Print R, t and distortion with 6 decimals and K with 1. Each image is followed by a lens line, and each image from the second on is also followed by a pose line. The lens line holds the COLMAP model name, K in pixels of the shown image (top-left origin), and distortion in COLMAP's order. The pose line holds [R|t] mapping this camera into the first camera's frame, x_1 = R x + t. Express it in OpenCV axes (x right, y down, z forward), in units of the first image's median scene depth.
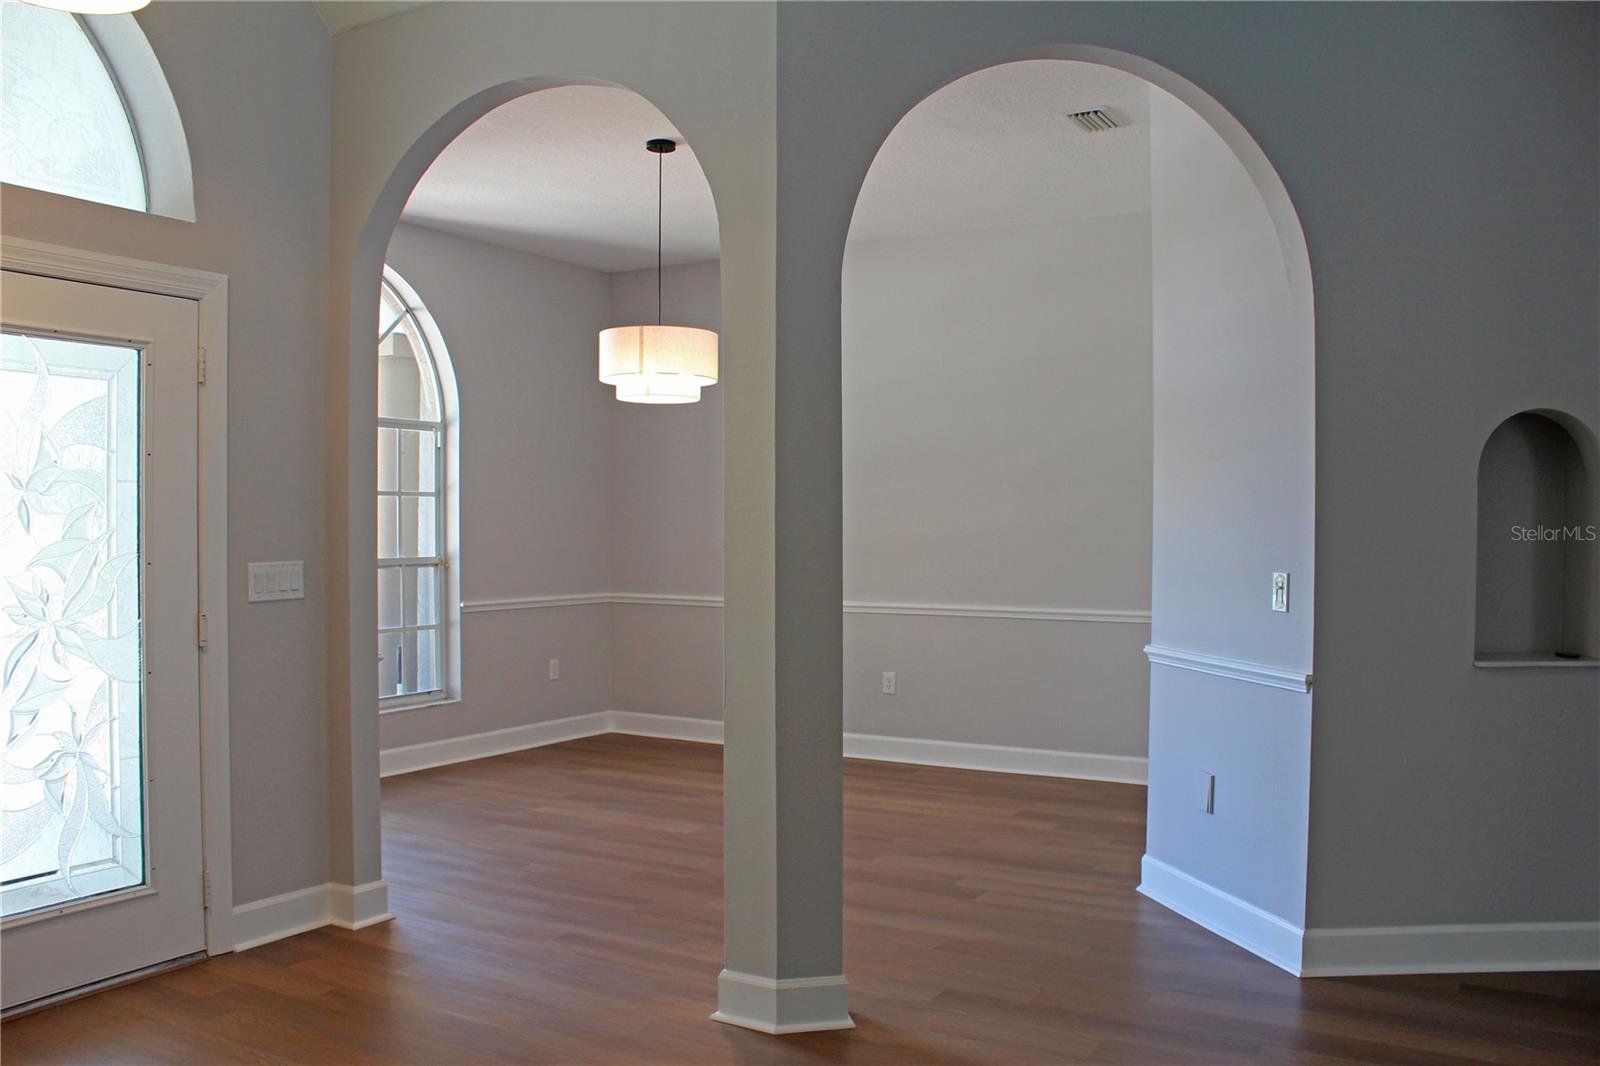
lens RADIAL K [[1313.8, 0, 800.0], [0, 1313.8, 533.0], [0, 0, 1]] dist [-0.265692, 0.000177]
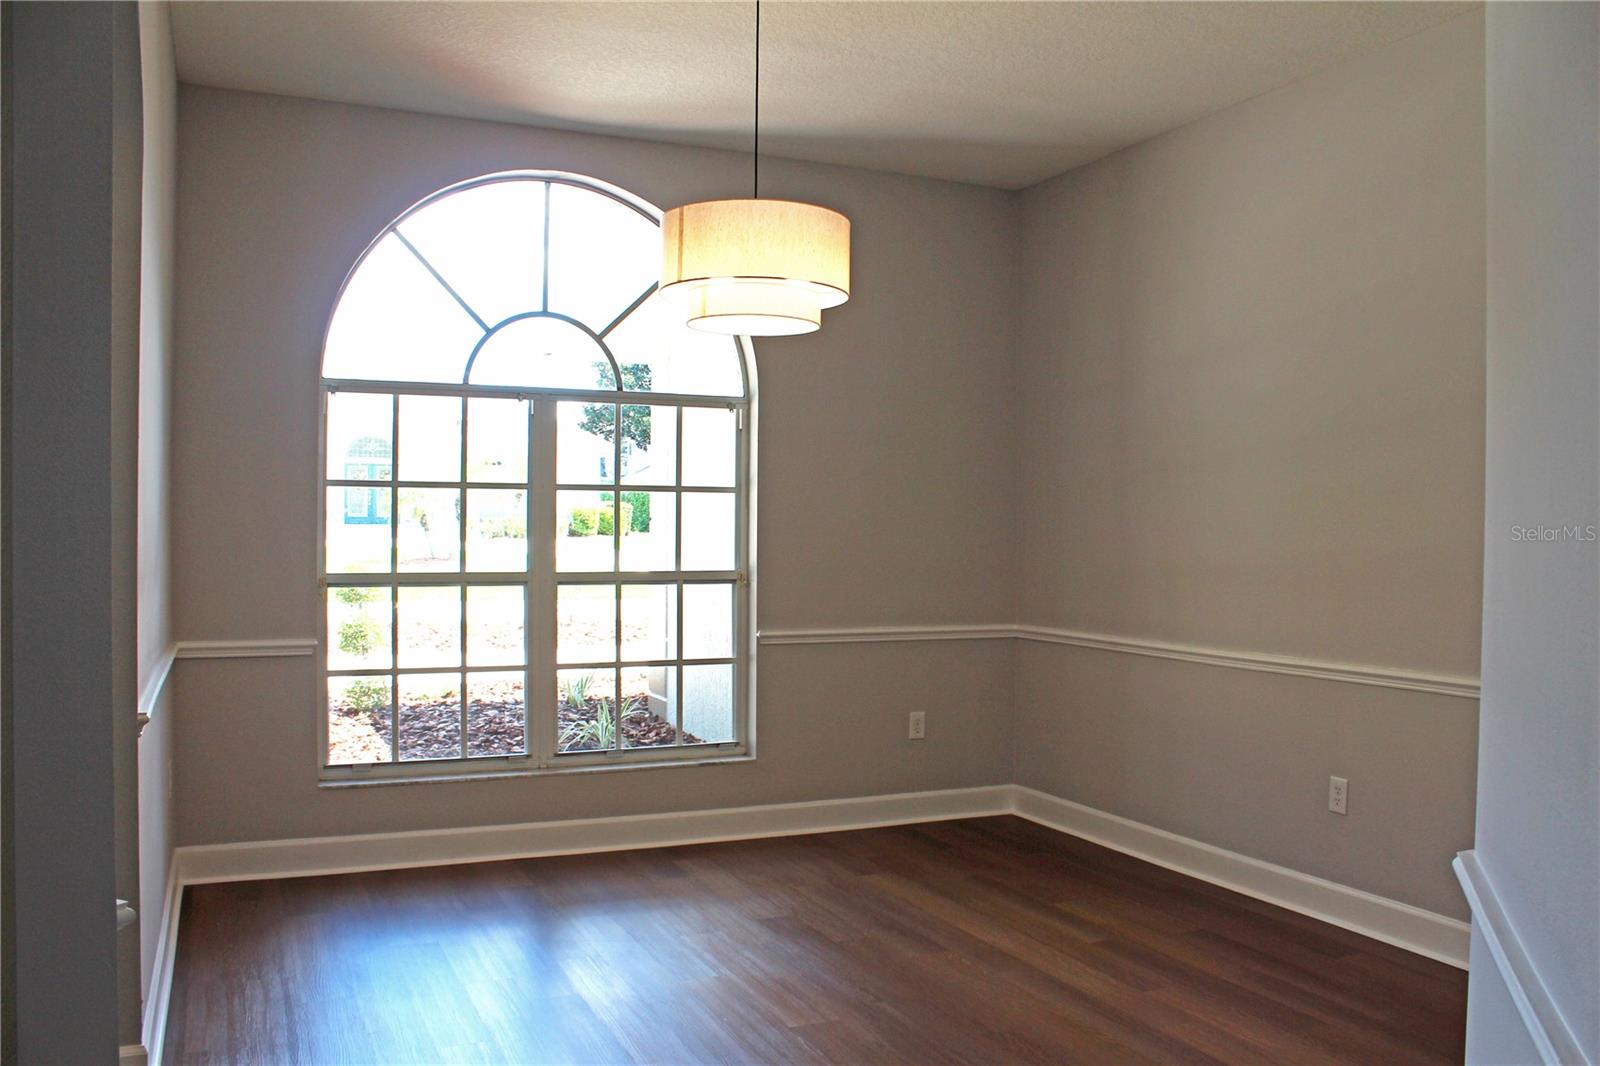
lens RADIAL K [[1293.7, 0, 799.4], [0, 1293.7, 565.4], [0, 0, 1]] dist [-0.144607, 0.000564]
pose [[0.805777, 0.017367, -0.591964, 0.209885], [-0.008905, 0.999812, 0.017210, 0.001318], [0.592152, -0.008596, 0.805781, 0.393223]]
